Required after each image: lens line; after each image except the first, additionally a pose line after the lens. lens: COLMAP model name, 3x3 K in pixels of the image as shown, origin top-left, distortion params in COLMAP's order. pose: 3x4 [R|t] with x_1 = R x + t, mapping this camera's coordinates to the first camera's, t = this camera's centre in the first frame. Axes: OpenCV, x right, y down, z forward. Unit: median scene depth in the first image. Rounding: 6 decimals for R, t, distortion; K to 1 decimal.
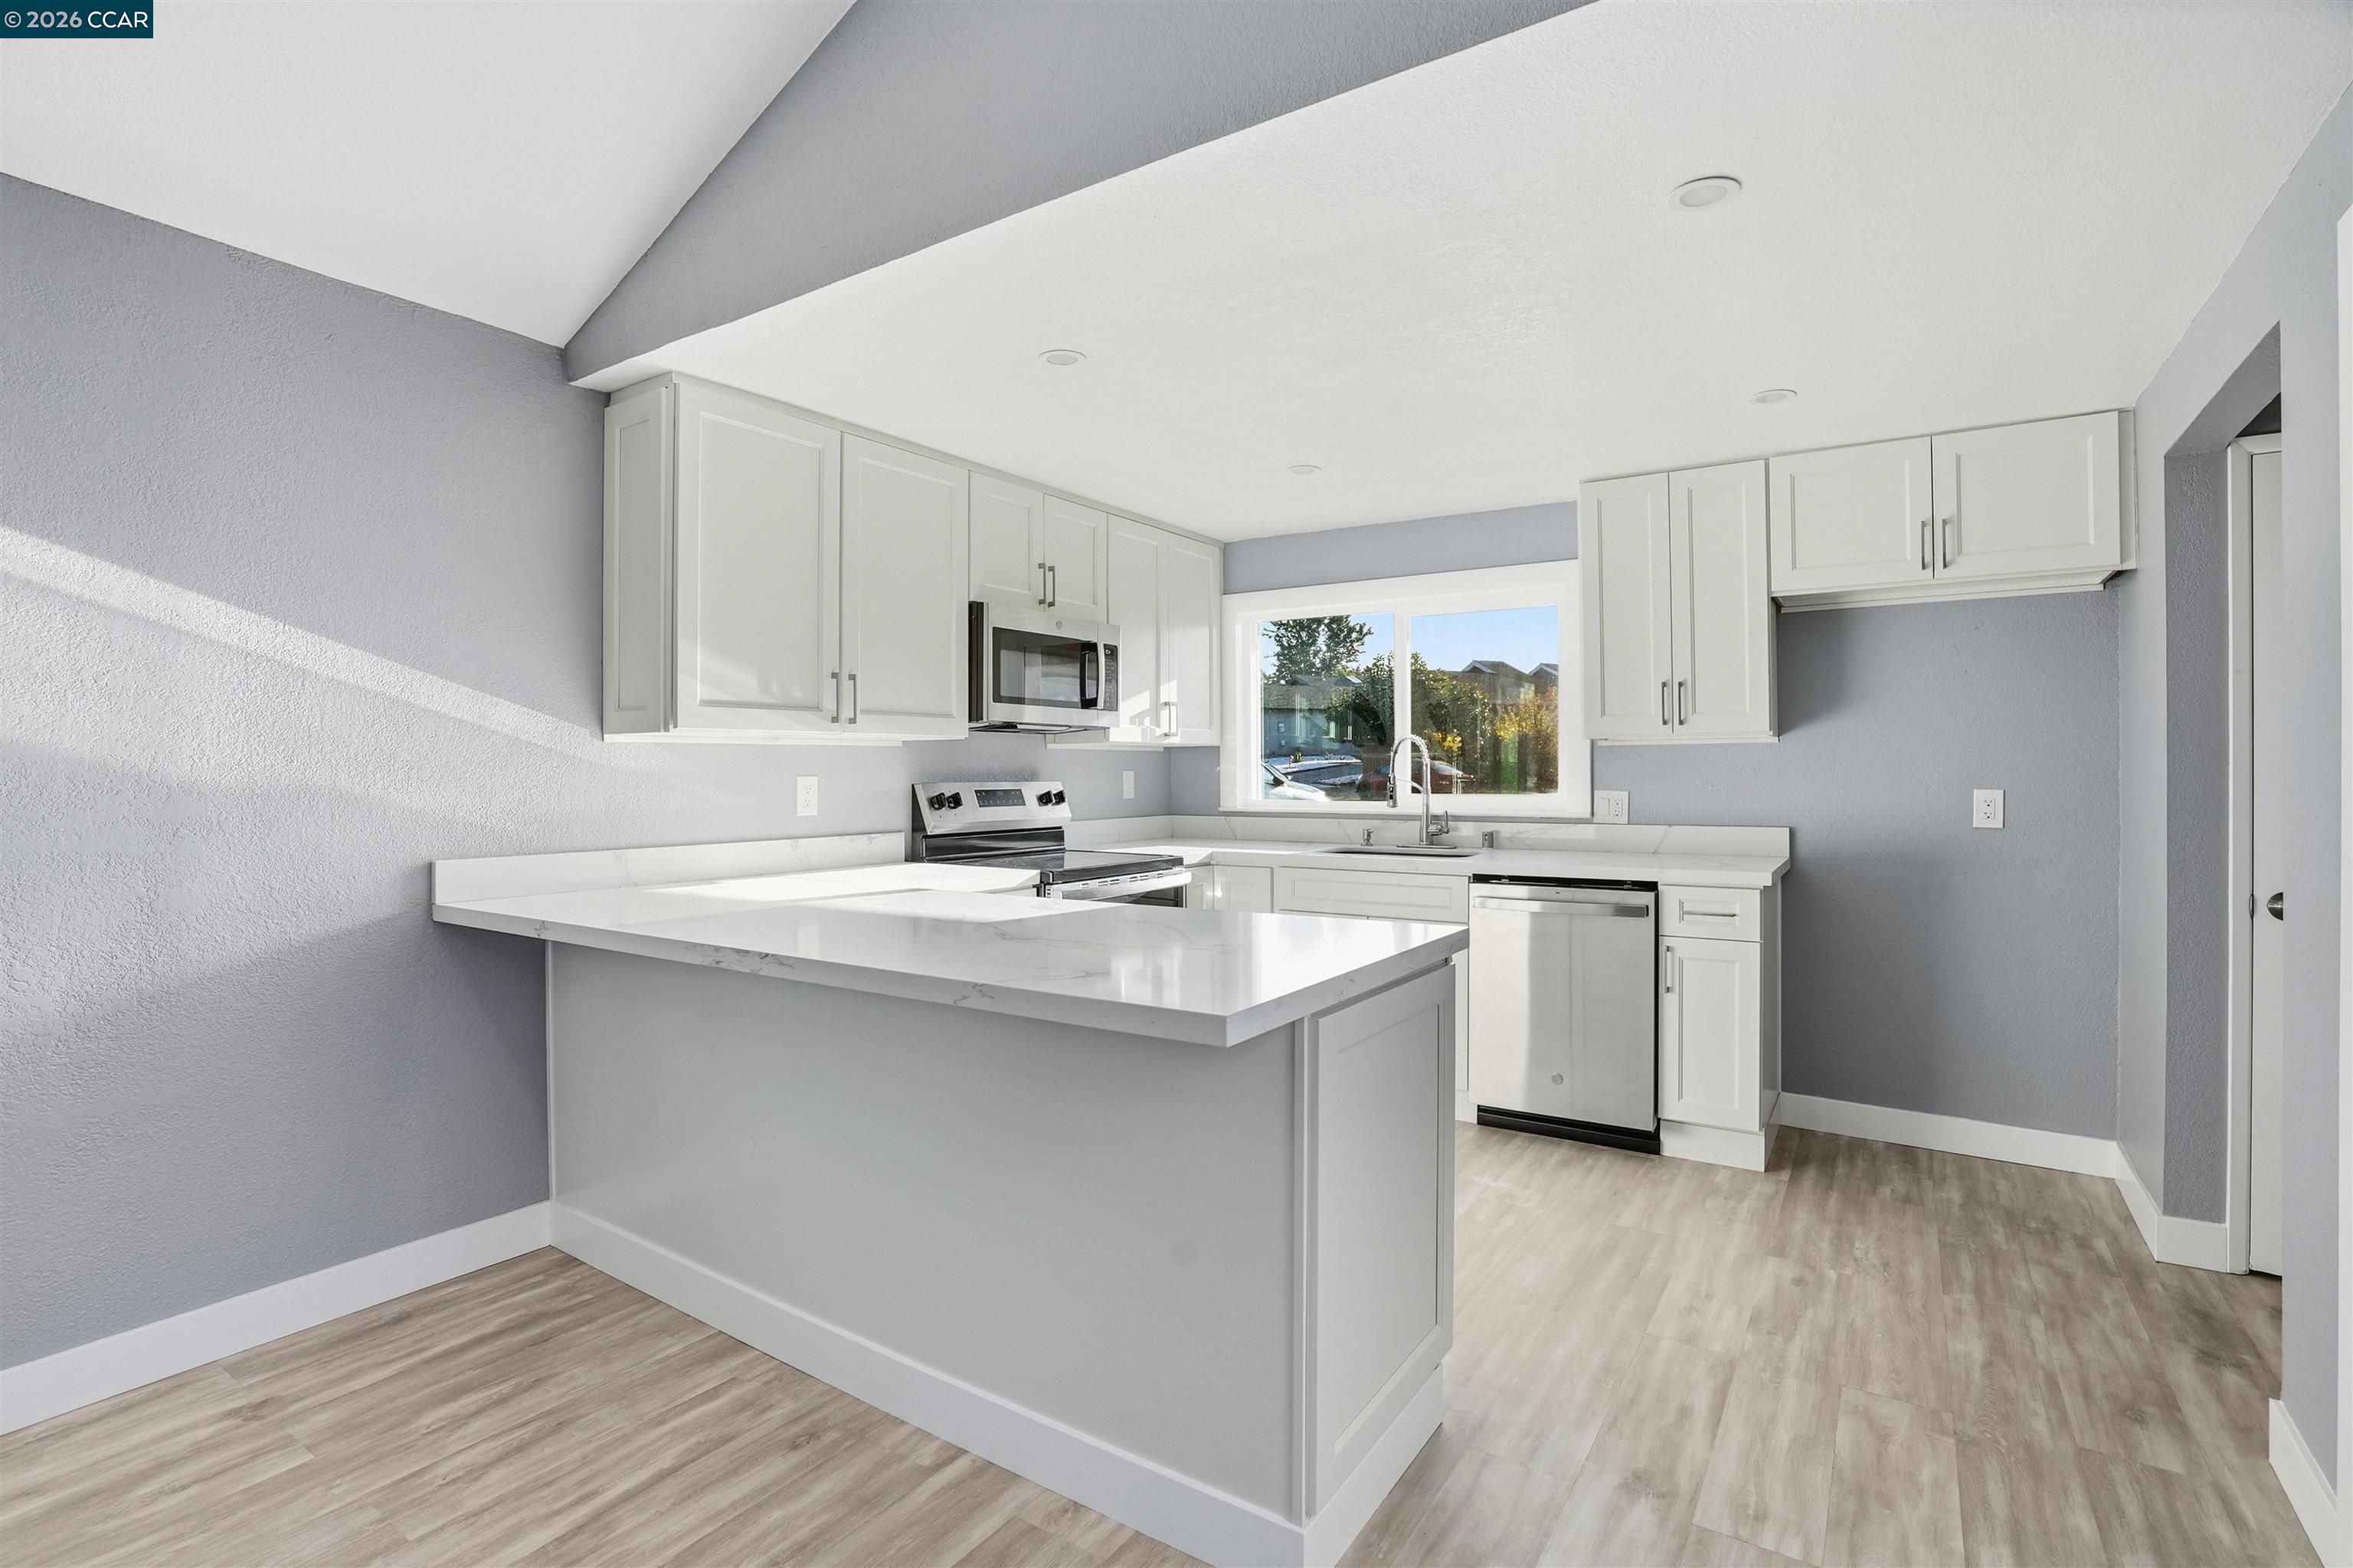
lens RADIAL K [[1105.9, 0, 1180.9], [0, 1105.9, 755.1], [0, 0, 1]] dist [-0.059901, 0.021024]
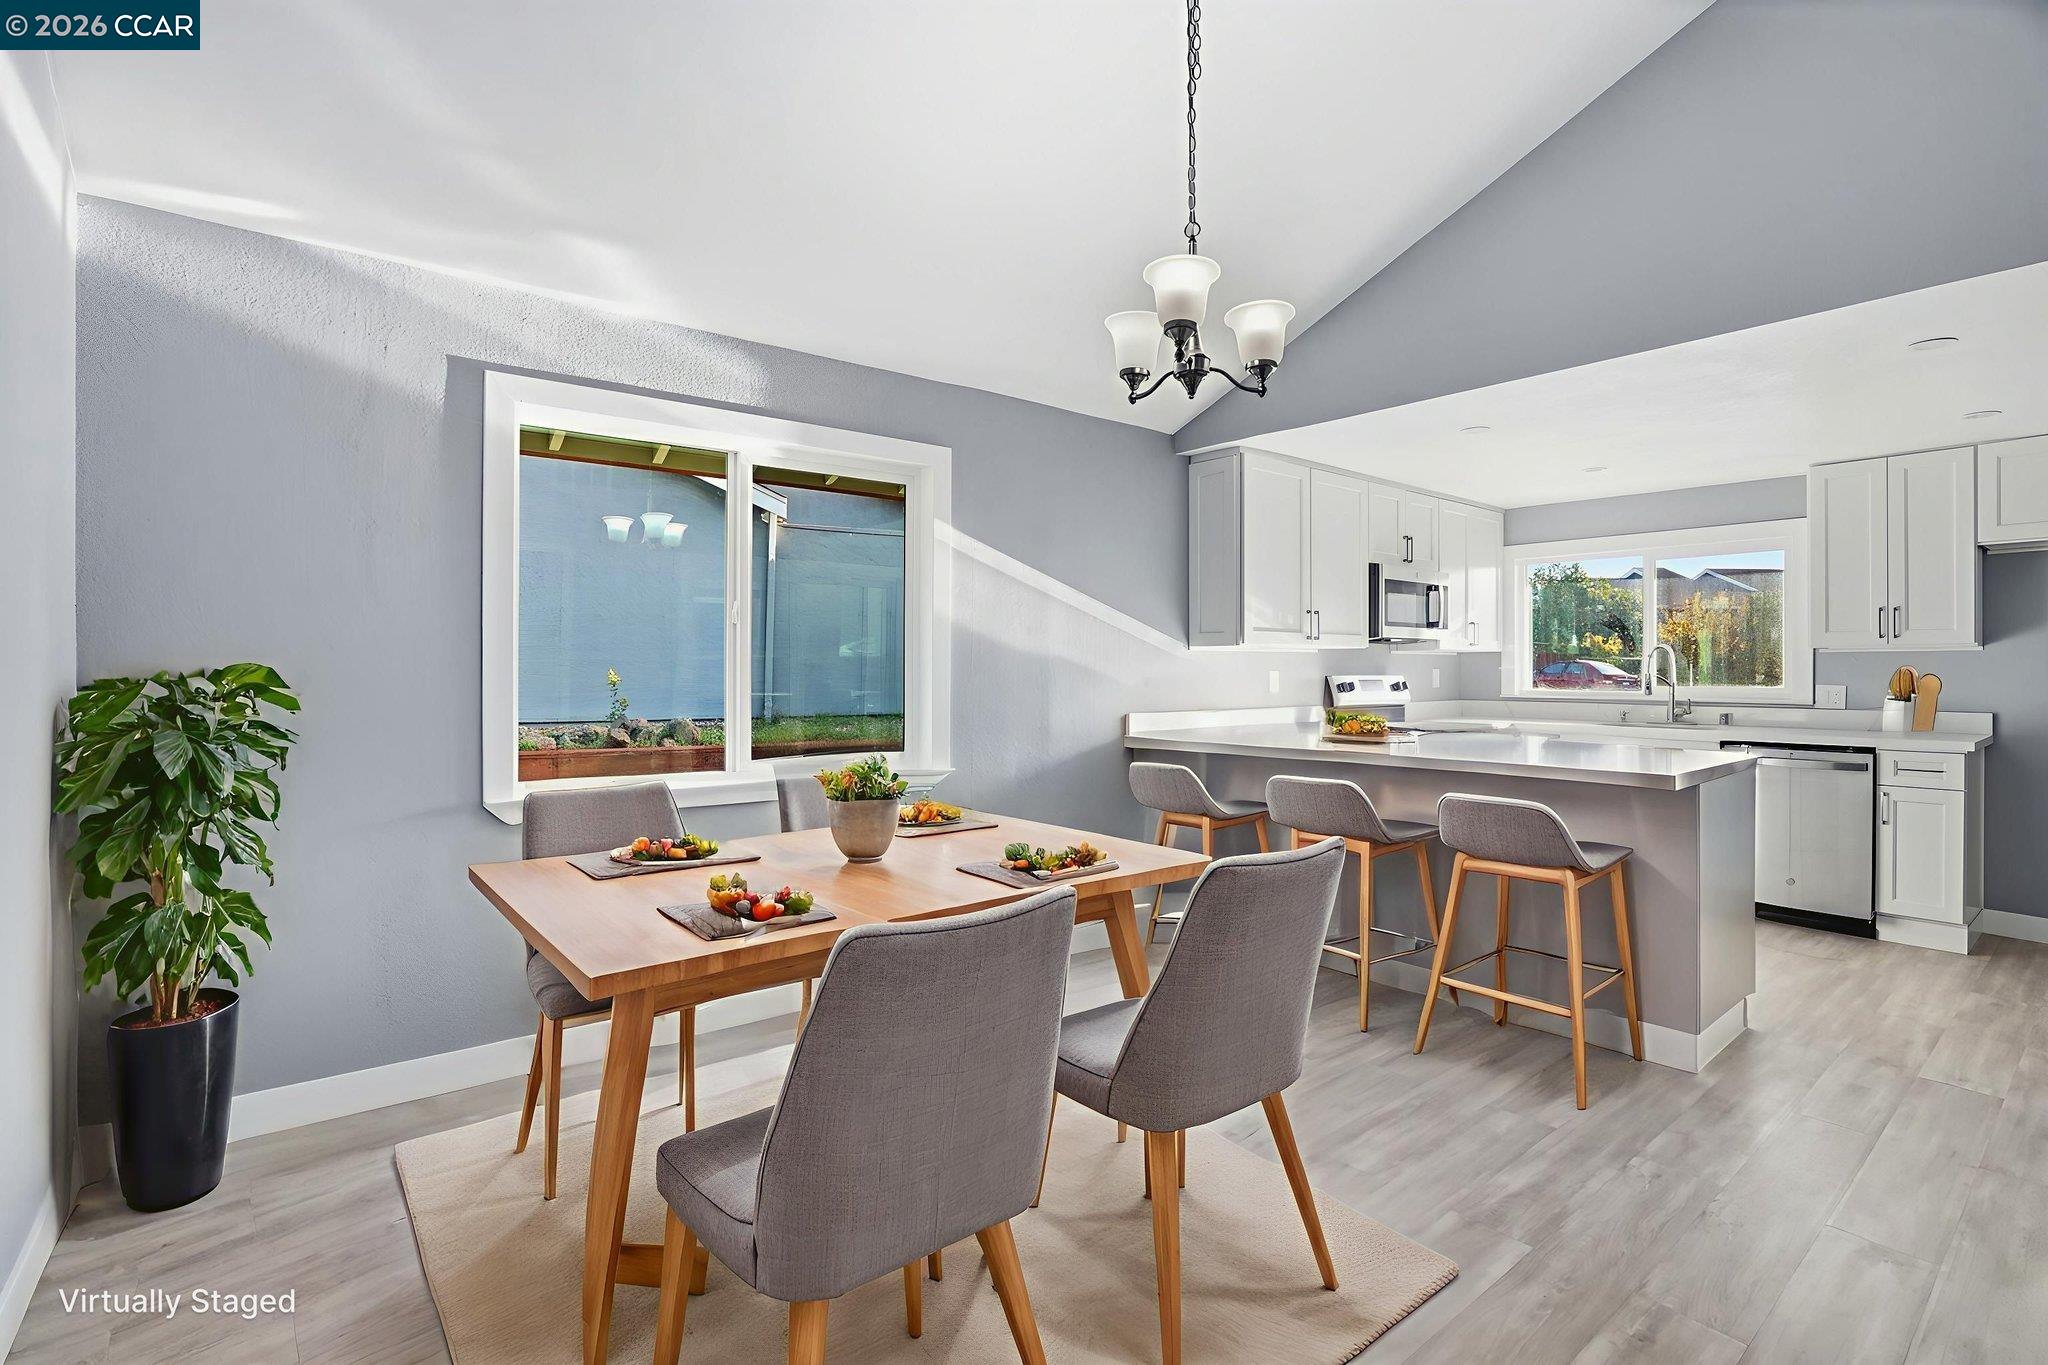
lens RADIAL K [[957.3, 0, 1020.4], [0, 957.3, 667.2], [0, 0, 1]] dist [-0.046802, 0.015809]
pose [[0.952794, 0.005455, -0.303570, -0.255458], [-0.001974, 0.999929, 0.011775, -0.002049], [0.303612, -0.010620, 0.952736, -0.488092]]
